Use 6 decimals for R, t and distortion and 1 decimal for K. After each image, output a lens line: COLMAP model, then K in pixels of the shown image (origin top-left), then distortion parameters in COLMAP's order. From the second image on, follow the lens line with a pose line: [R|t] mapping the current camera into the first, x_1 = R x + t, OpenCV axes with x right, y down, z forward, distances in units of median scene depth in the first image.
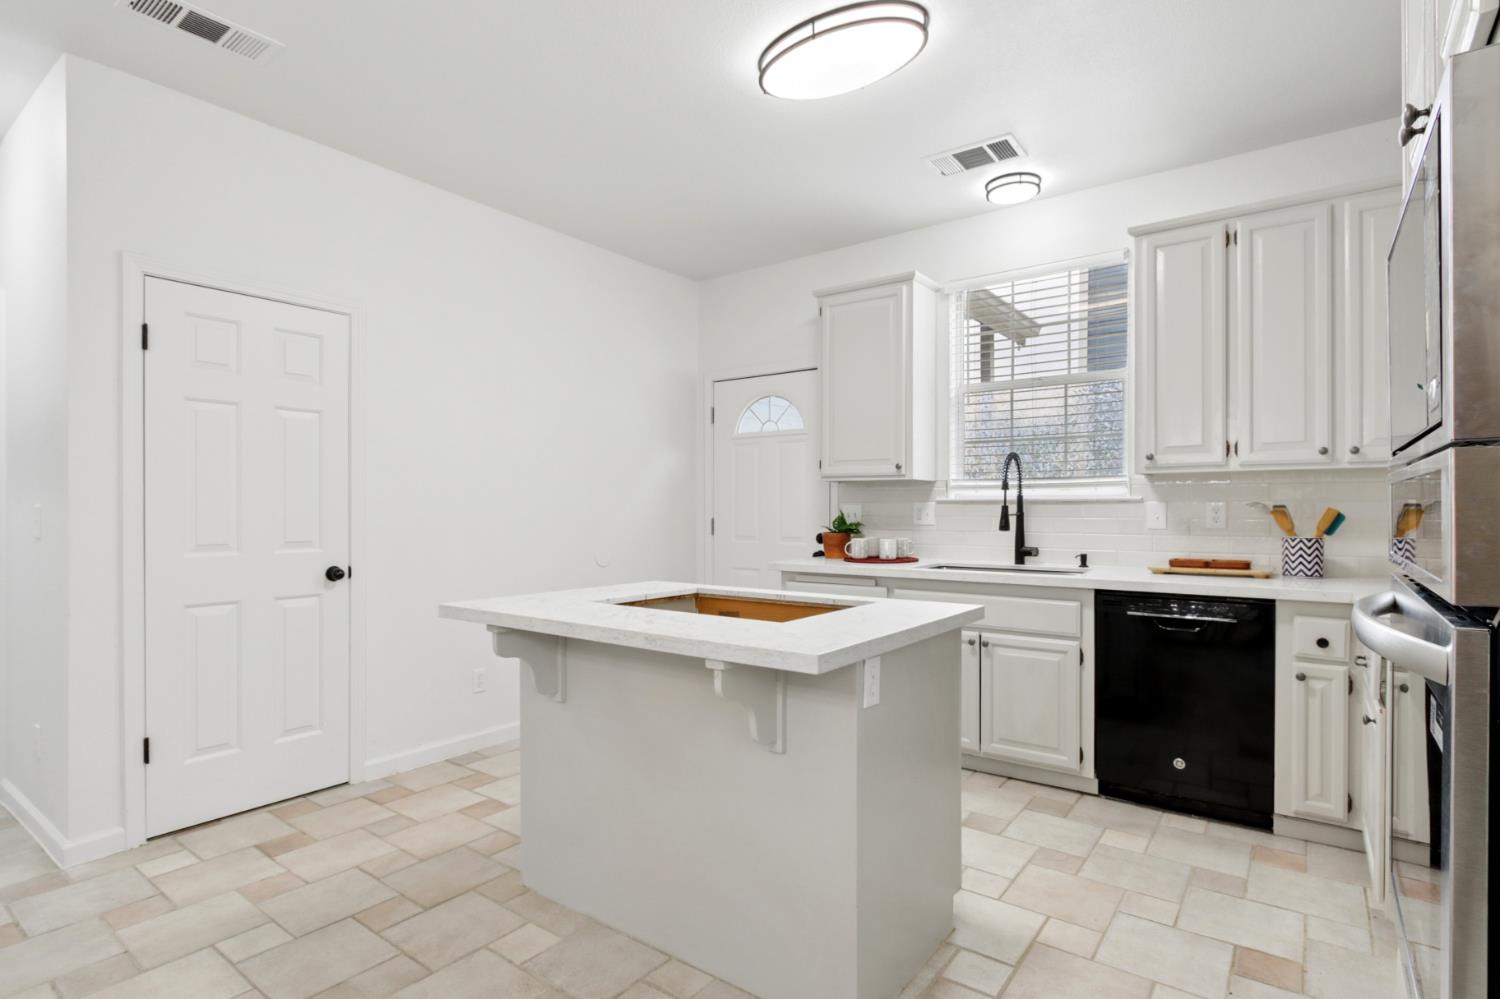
lens RADIAL K [[739.5, 0, 757.0], [0, 739.5, 512.7], [0, 0, 1]] dist [-0.011378, -0.000638]
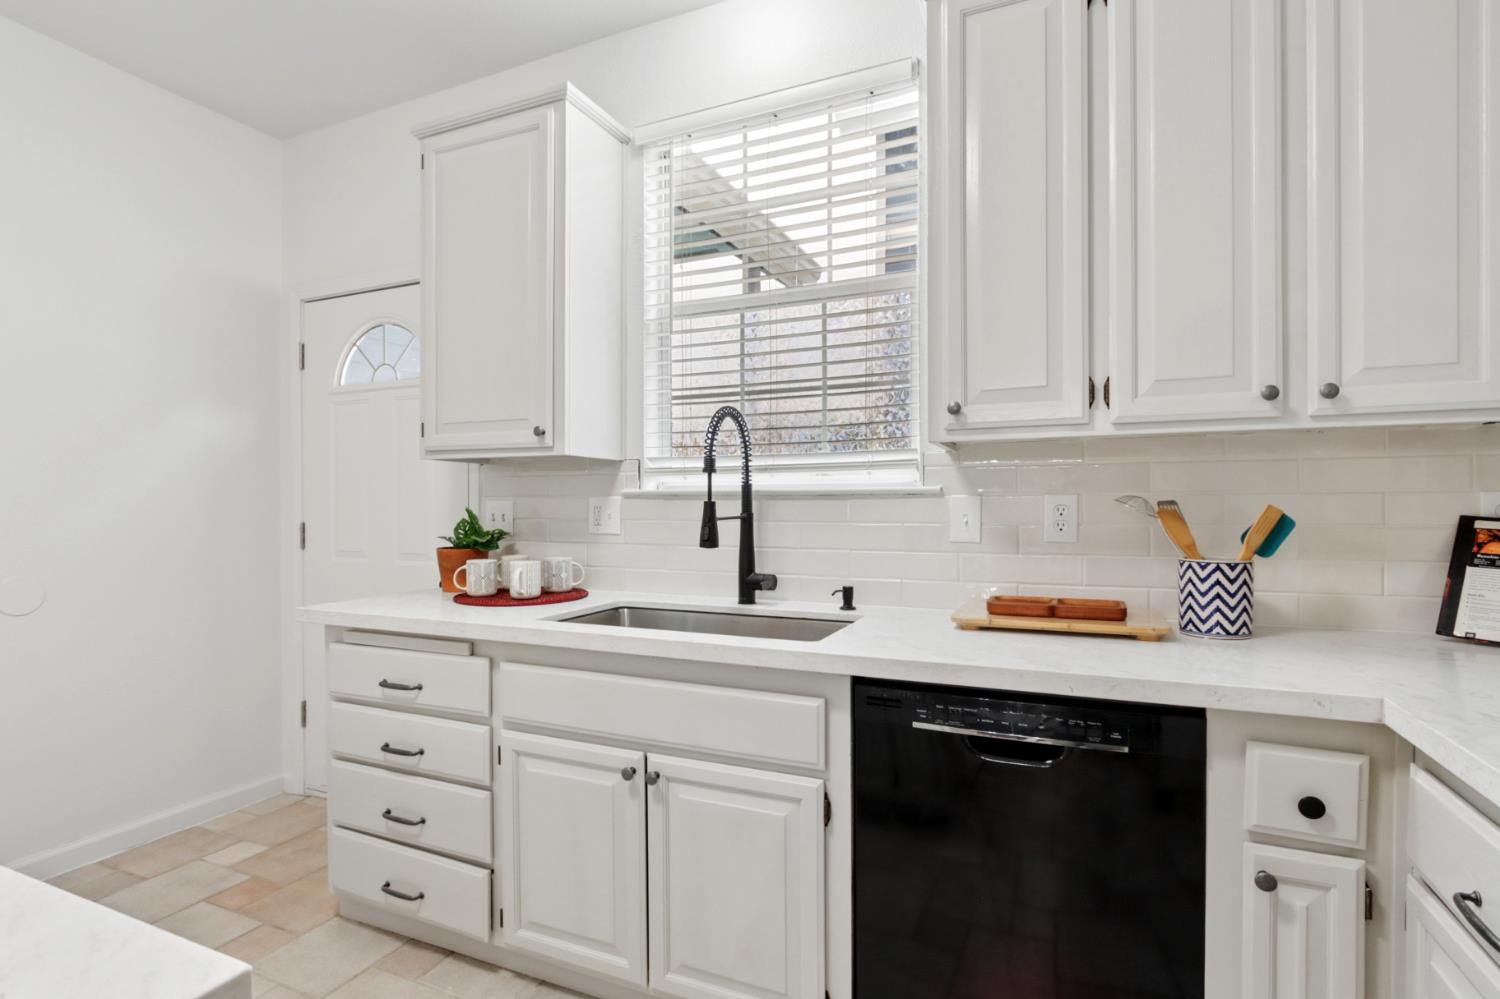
lens RADIAL K [[735.8, 0, 747.8], [0, 735.8, 506.3], [0, 0, 1]] dist [-0.008314, 0.000080]
pose [[0.976360, -0.002228, 0.216140, 0.261639], [0.002891, 0.999992, -0.002748, -0.004999], [-0.216132, 0.003308, 0.976359, 0.493404]]
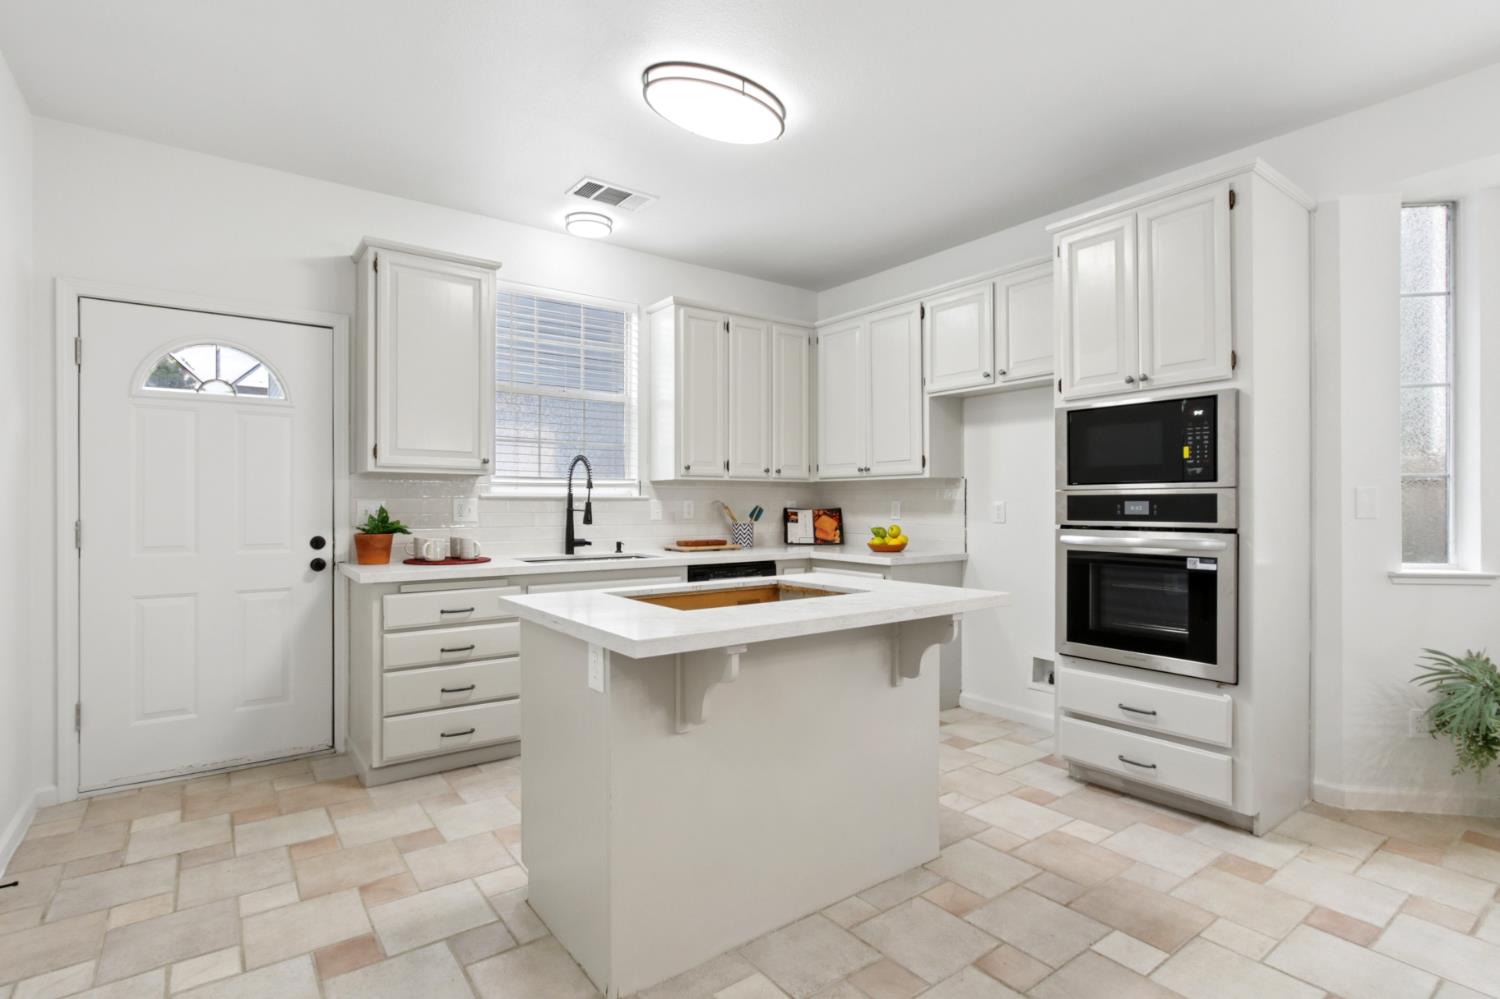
lens RADIAL K [[735.8, 0, 747.8], [0, 735.8, 506.3], [0, 0, 1]] dist [-0.008314, 0.000080]
pose [[0.293236, 0.000541, 0.956040, -0.714698], [0.005334, 0.999983, -0.002202, 0.000638], [-0.956025, 0.005745, 0.293228, 0.464245]]
